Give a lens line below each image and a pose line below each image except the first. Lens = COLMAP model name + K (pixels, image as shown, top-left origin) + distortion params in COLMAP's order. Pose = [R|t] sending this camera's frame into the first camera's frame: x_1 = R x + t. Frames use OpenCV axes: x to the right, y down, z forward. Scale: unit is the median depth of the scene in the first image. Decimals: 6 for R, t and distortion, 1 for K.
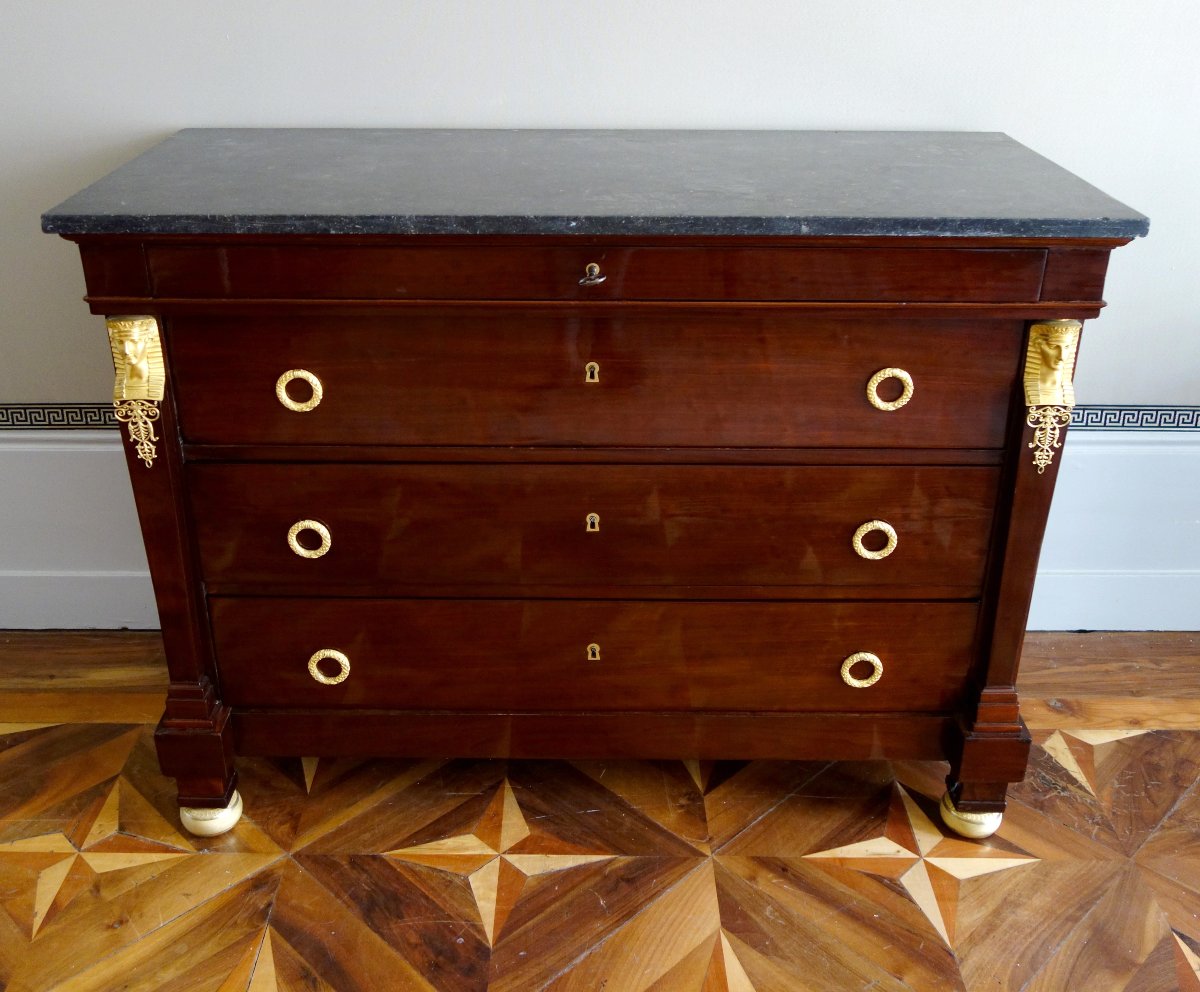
lens RADIAL K [[1303.3, 0, 591.8], [0, 1303.3, 493.0], [0, 0, 1]] dist [-0.023969, 0.000000]
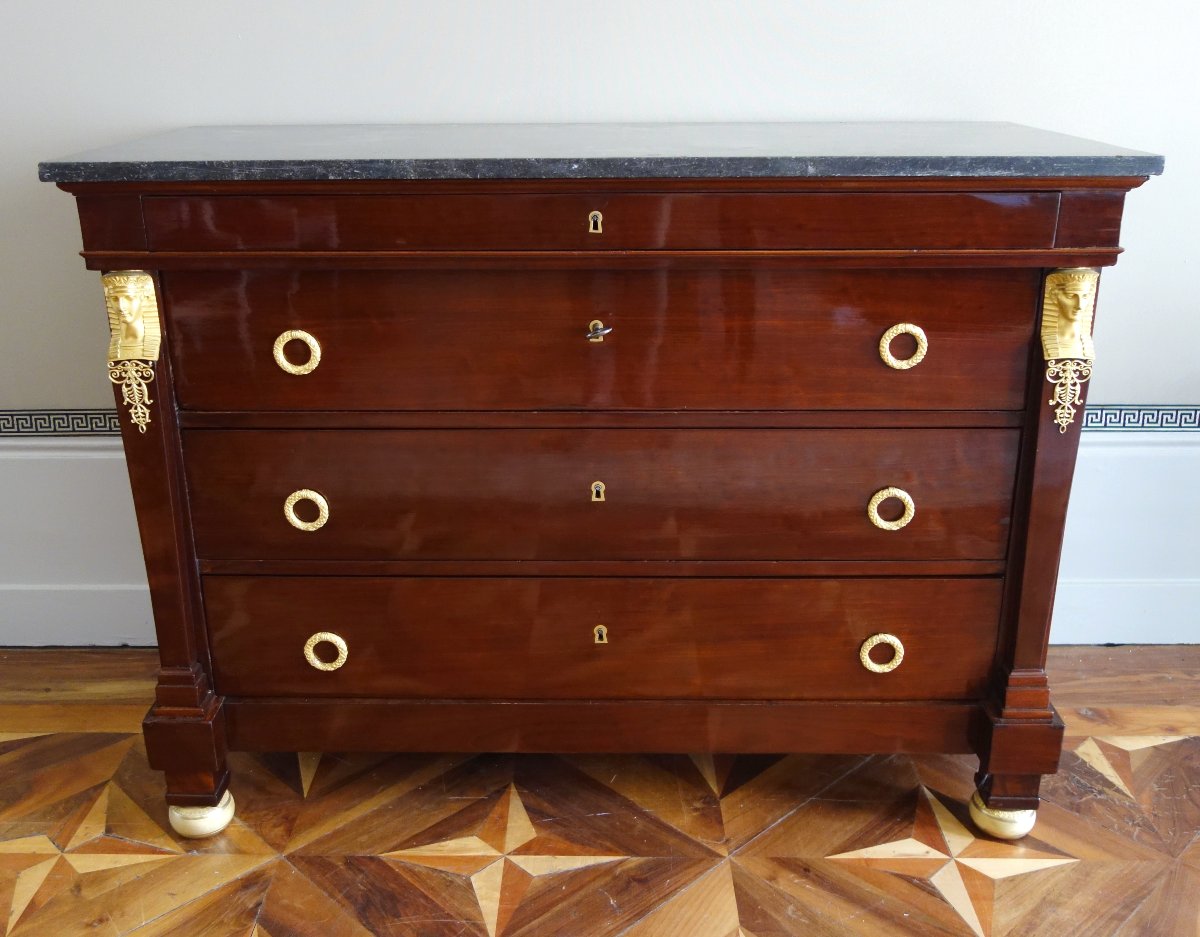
lens RADIAL K [[1271.6, 0, 589.6], [0, 1271.6, 476.3], [0, 0, 1]] dist [-0.025259, 0.000000]
pose [[0.999837, -0.007501, -0.016397, 0.008869], [0.005754, 0.994550, -0.104106, 0.103756], [0.017089, 0.103995, 0.994431, 0.058077]]
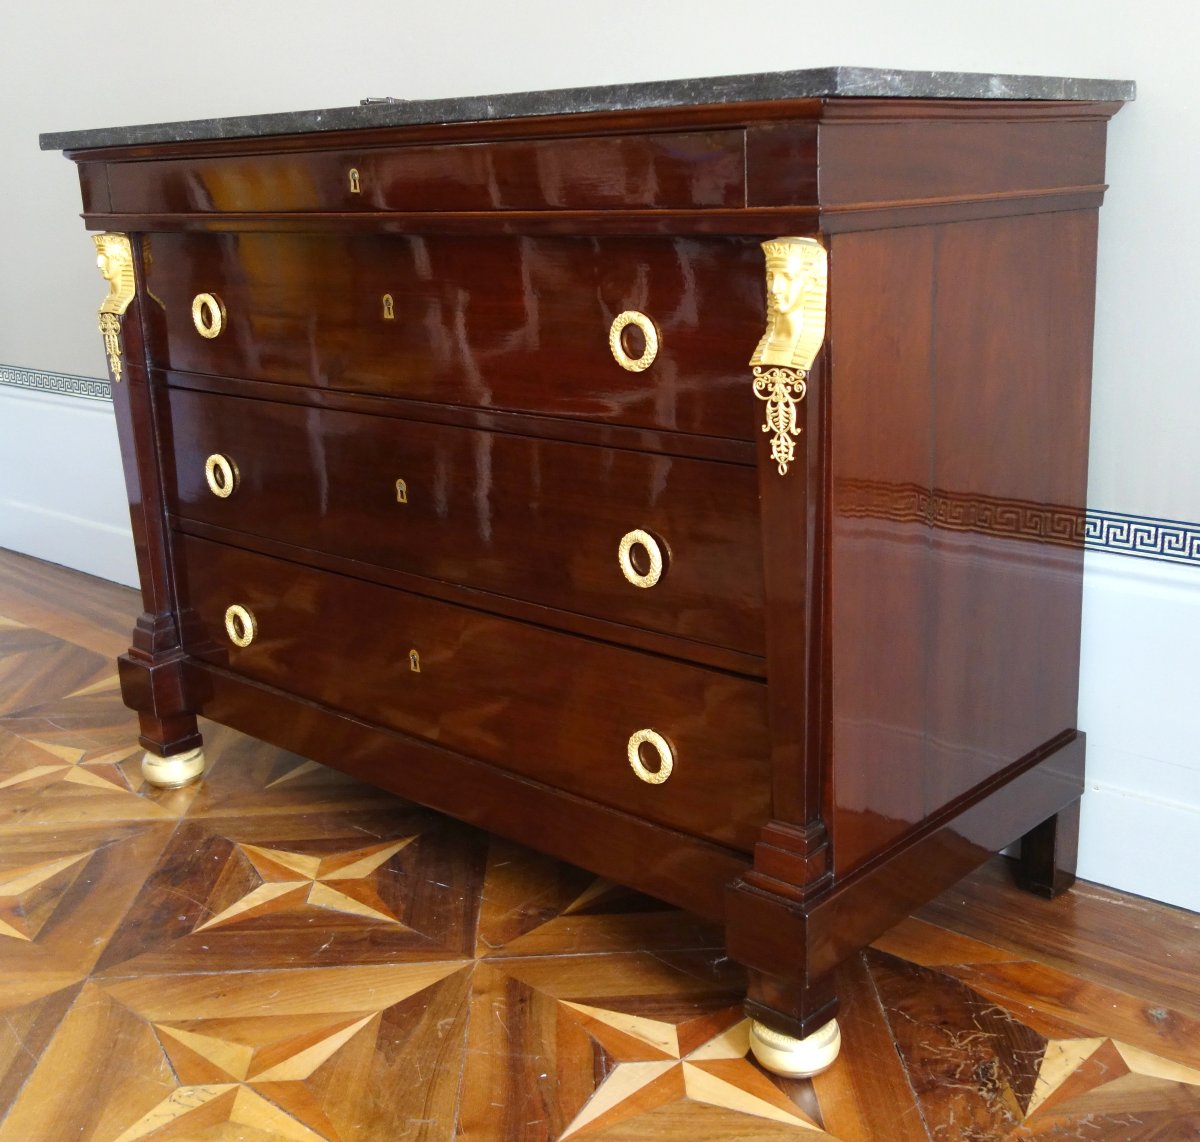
lens RADIAL K [[1566.3, 0, 588.3], [0, 1566.3, 579.3], [0, 0, 1]] dist [-0.048684, 0.000000]
pose [[0.713259, 0.148715, -0.684942, 0.773153], [-0.272292, 0.959266, -0.075273, 0.117337], [0.645847, 0.240193, 0.724699, 0.323890]]
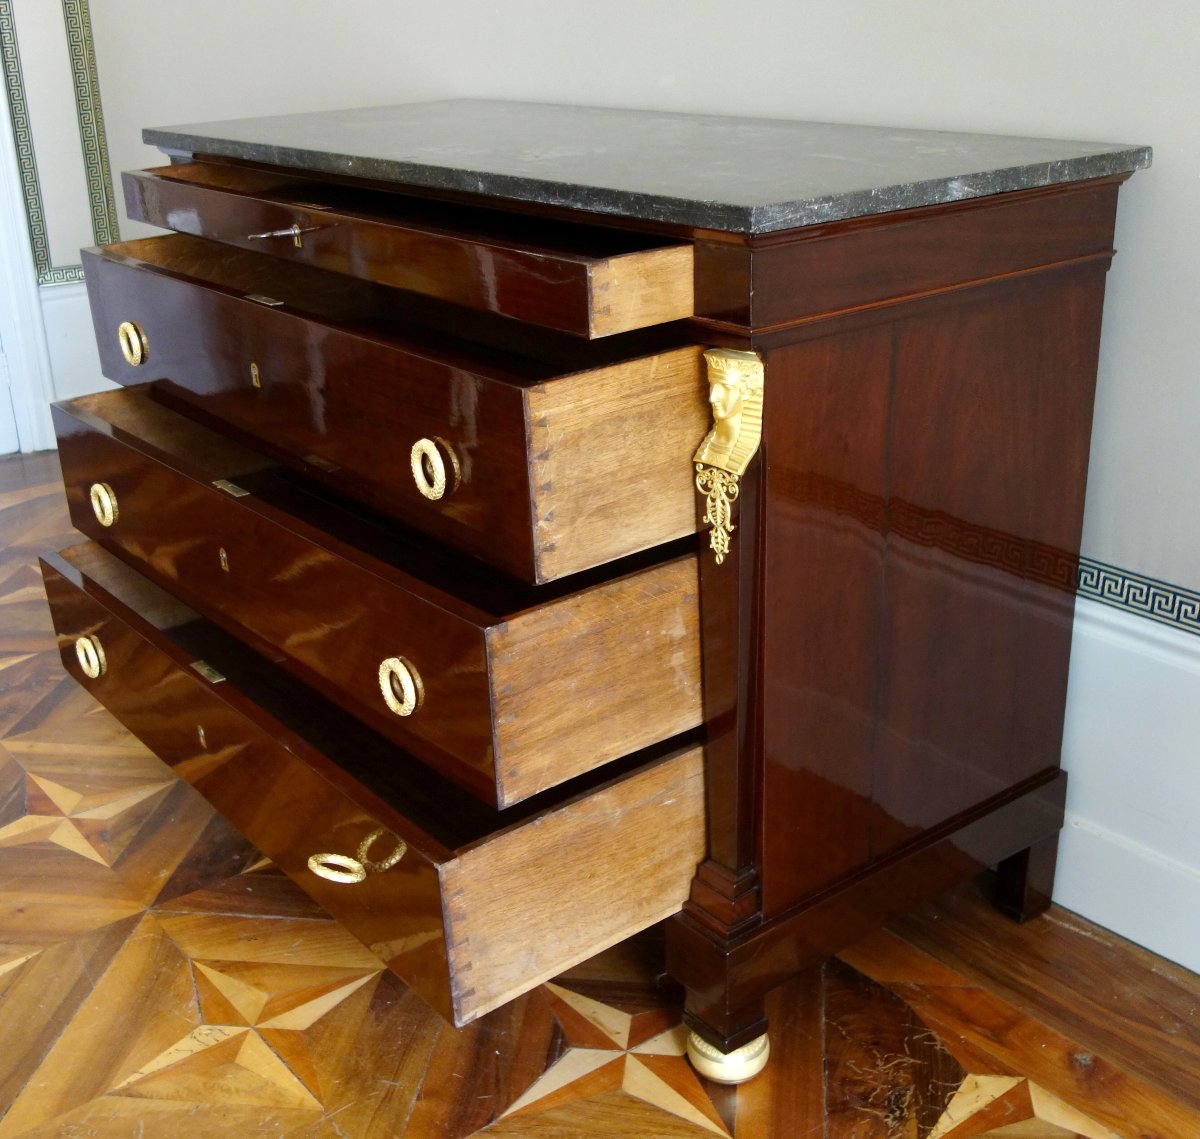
lens RADIAL K [[1566.3, 0, 504.7], [0, 1566.3, 608.9], [0, 0, 1]] dist [-0.048684, 0.000000]
pose [[0.562538, 0.285276, -0.775995, 0.886494], [-0.318909, 0.940821, 0.114686, -0.049525], [0.762790, 0.182957, 0.620225, 0.338834]]
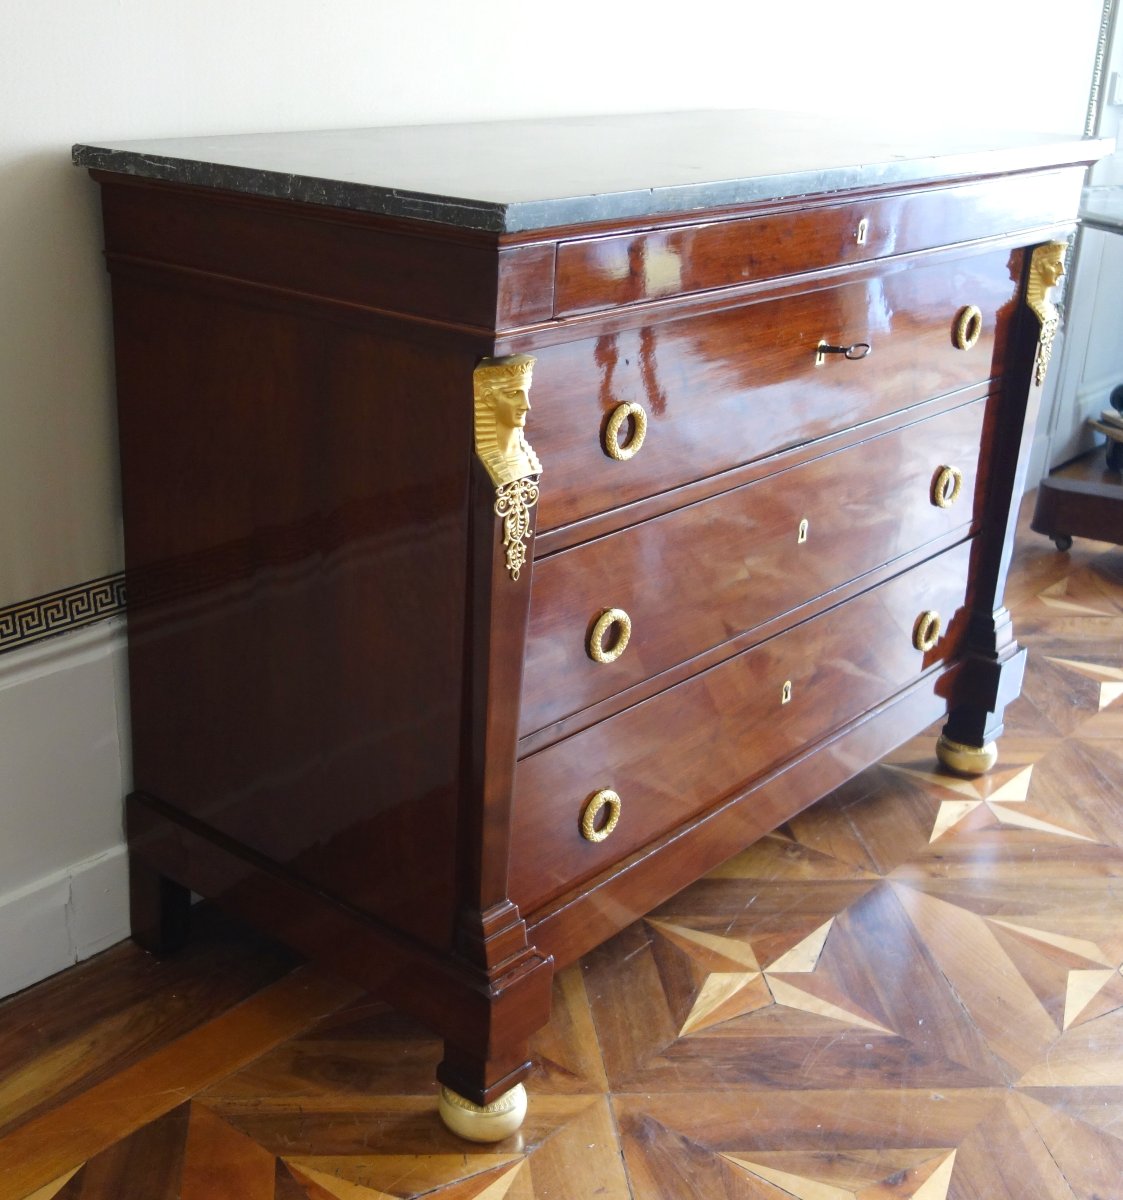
lens RADIAL K [[1643.4, 0, 558.8], [0, 1643.4, 593.9], [0, 0, 1]] dist [-0.040714, 0.000000]
pose [[0.627471, -0.250026, 0.737406, -0.881481], [0.301786, 0.951110, 0.065690, -0.056419], [-0.717778, 0.181320, 0.672248, 0.368910]]
